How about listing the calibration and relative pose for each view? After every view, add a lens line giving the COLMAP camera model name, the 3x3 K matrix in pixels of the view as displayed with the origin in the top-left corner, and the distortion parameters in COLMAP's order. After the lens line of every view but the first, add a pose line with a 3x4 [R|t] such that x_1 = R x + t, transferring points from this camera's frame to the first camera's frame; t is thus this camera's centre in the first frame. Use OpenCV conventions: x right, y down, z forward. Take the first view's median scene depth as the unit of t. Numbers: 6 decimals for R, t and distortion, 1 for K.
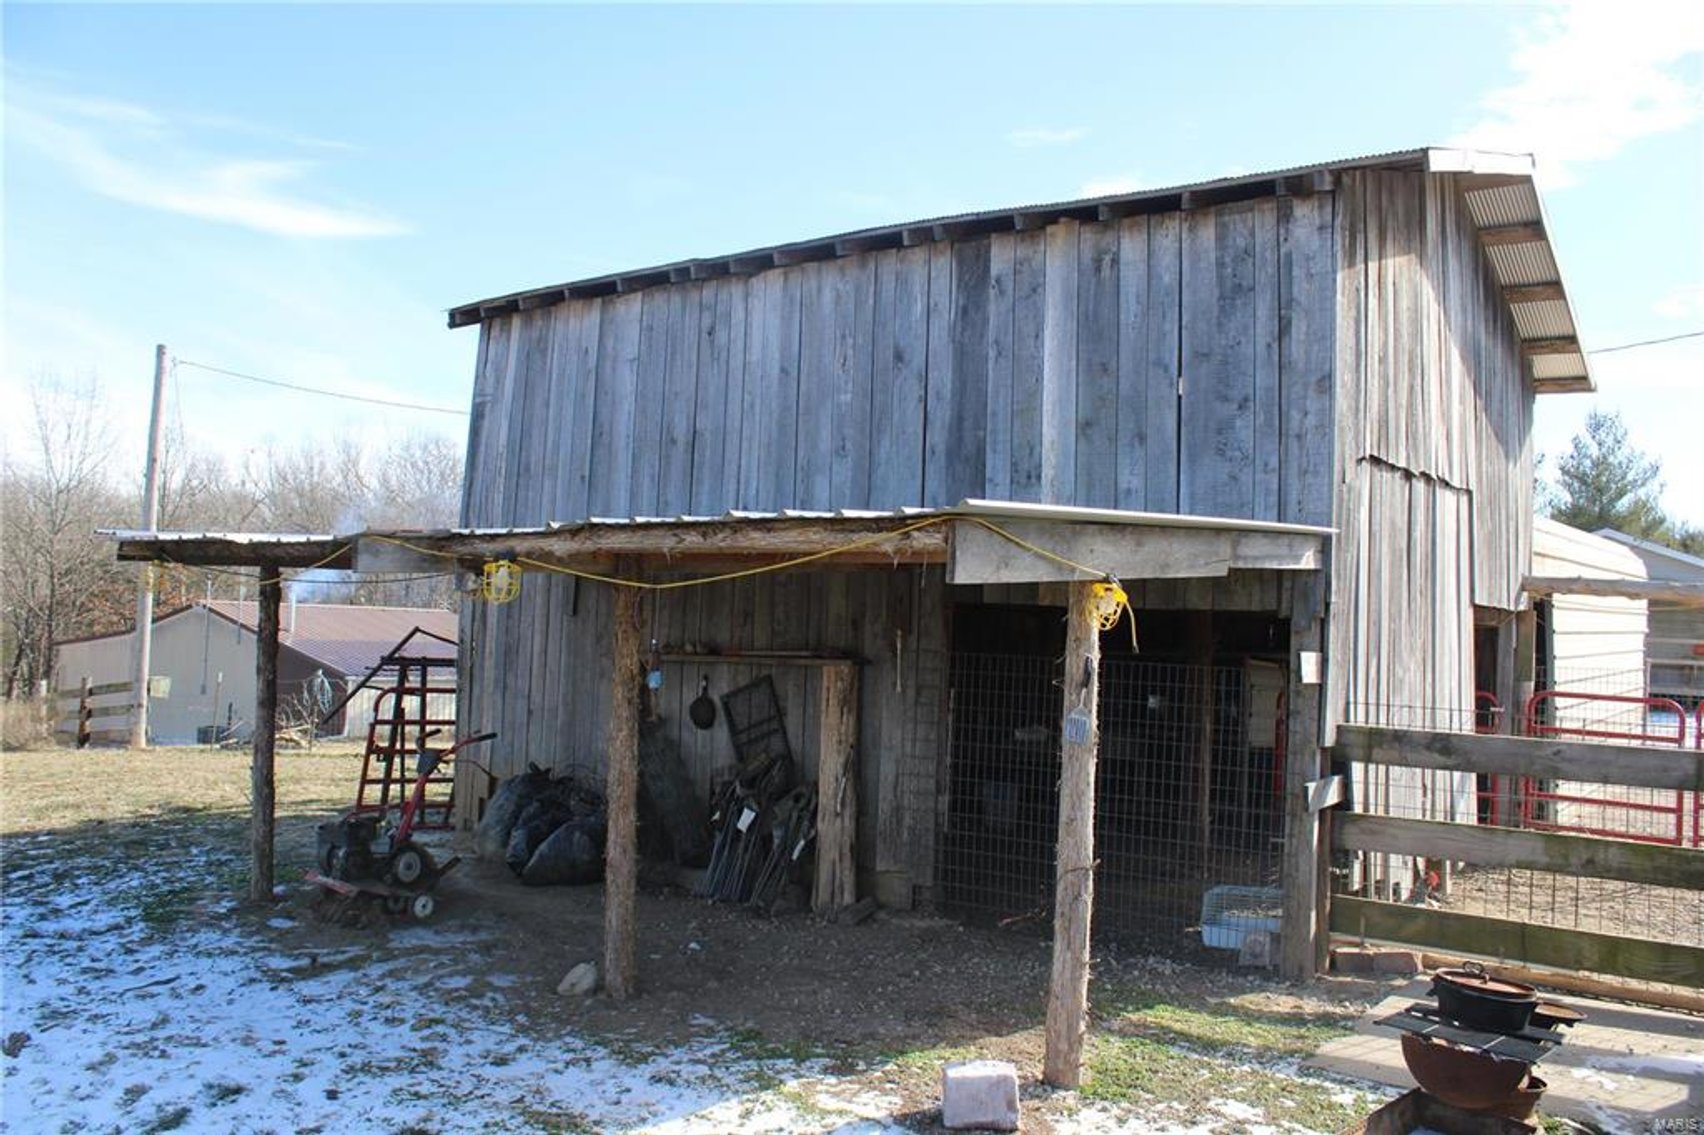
lens RADIAL K [[1428.3, 0, 852.0], [0, 1428.3, 567.5], [0, 0, 1]] dist [-0.164247, 0.153799]
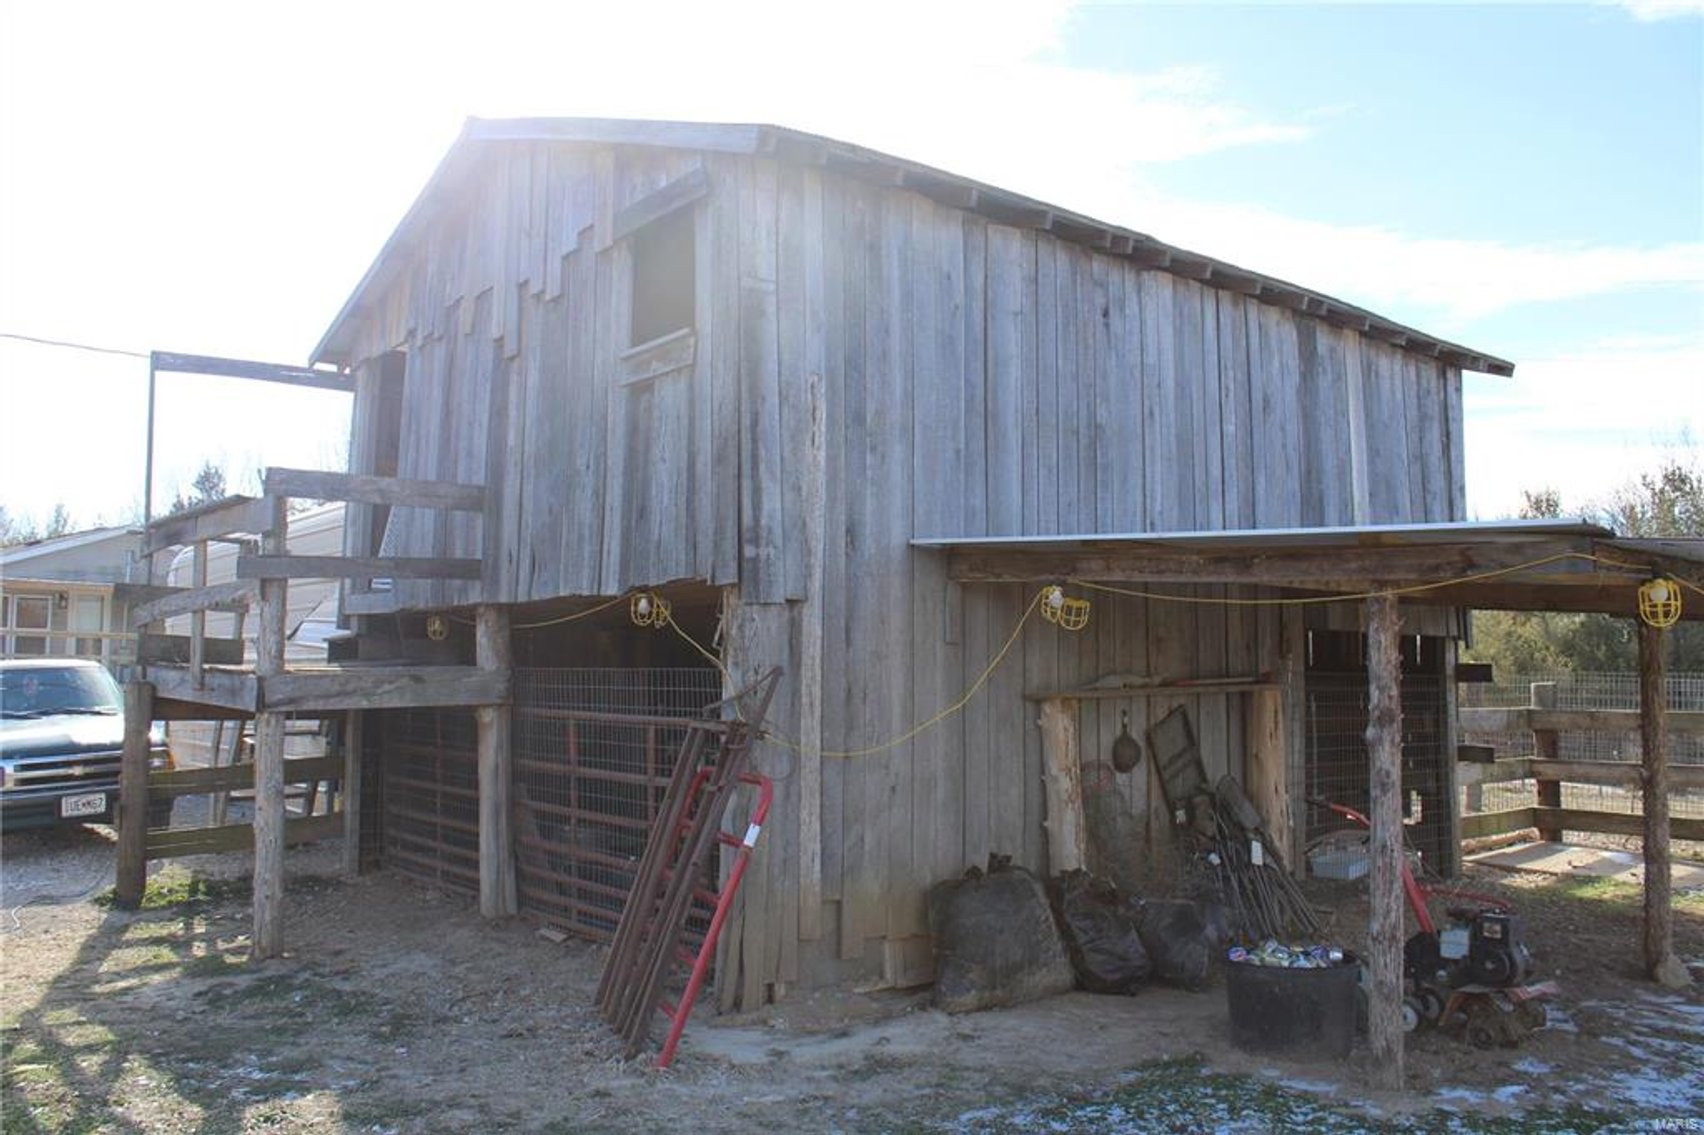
lens RADIAL K [[1428.3, 0, 852.0], [0, 1428.3, 567.5], [0, 0, 1]] dist [-0.164247, 0.153799]
pose [[0.243647, 0.041428, 0.968979, -1.001455], [-0.041135, 0.998630, -0.032353, 0.023511], [-0.968991, -0.031976, 0.245017, 0.966378]]
